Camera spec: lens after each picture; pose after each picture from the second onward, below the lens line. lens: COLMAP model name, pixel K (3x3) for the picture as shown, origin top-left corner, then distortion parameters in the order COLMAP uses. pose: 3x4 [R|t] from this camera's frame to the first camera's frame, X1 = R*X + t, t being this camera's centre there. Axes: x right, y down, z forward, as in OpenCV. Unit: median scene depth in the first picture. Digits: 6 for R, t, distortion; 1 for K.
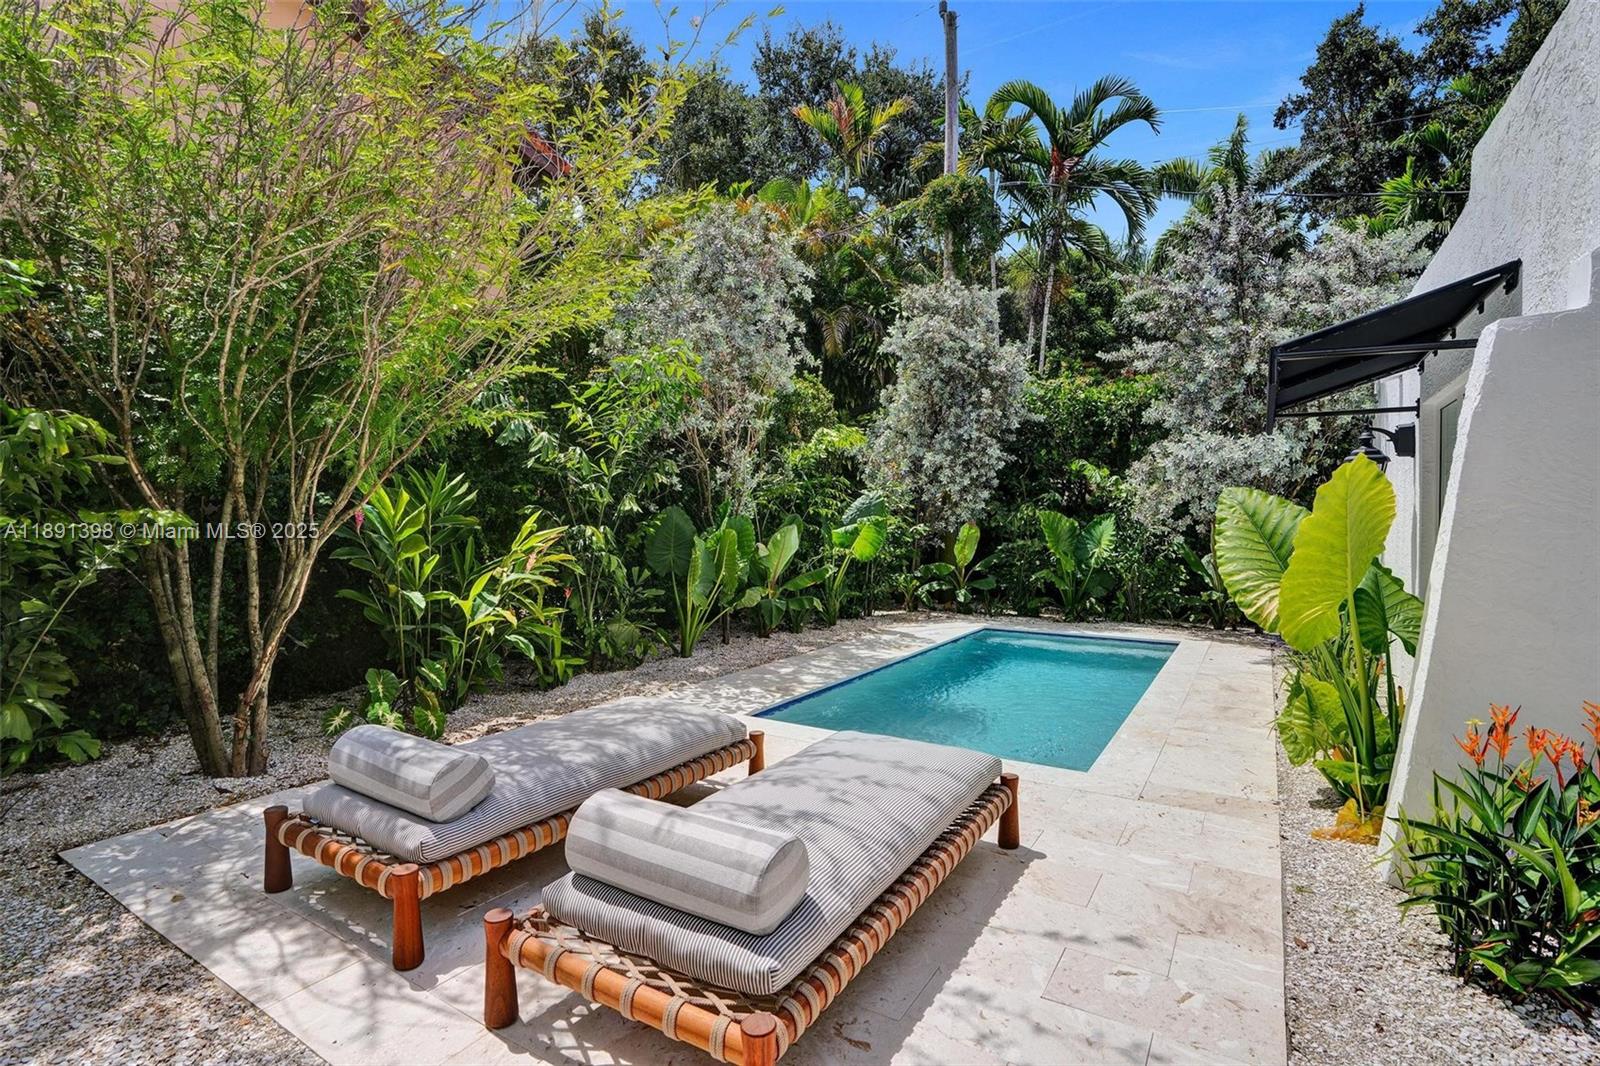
lens RADIAL K [[735.6, 0, 797.0], [0, 735.6, 528.7], [0, 0, 1]] dist [-0.039196, 0.000775]
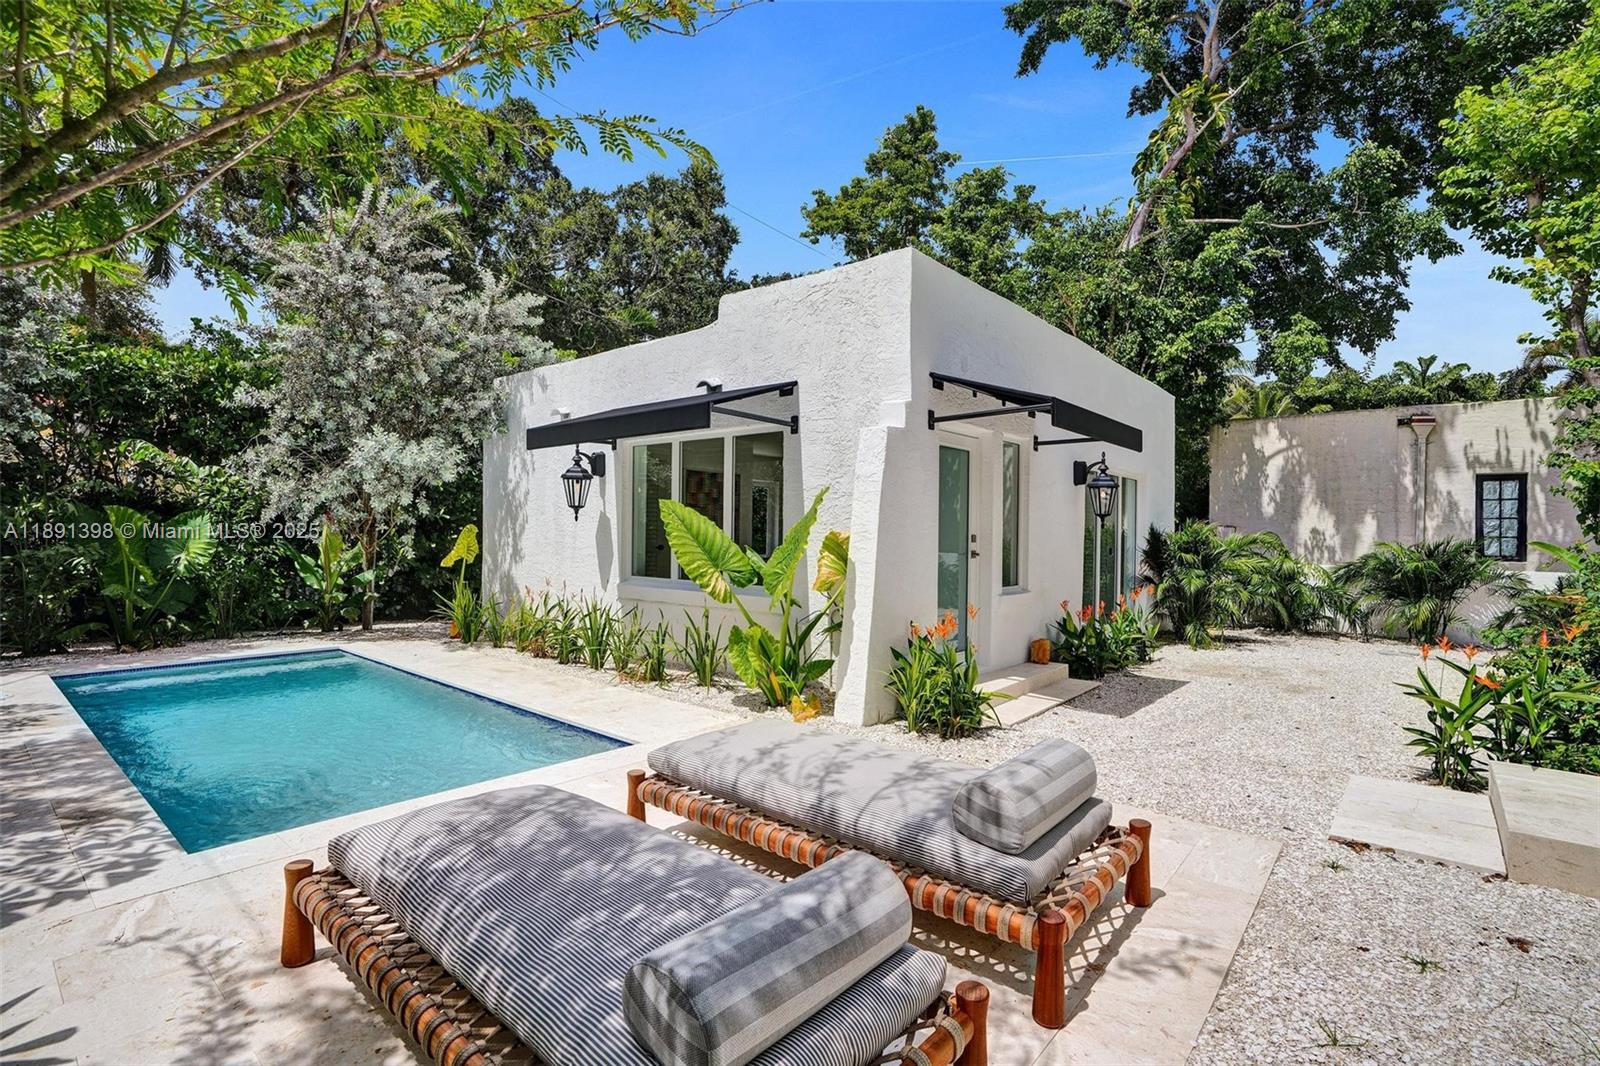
lens RADIAL K [[735.6, 0, 794.3], [0, 735.6, 533.7], [0, 0, 1]] dist [-0.039196, 0.000775]
pose [[0.177443, -0.010684, 0.984073, -0.494074], [0.000044, 0.999941, 0.010849, -0.006409], [-0.984131, -0.001881, 0.177433, 0.393269]]
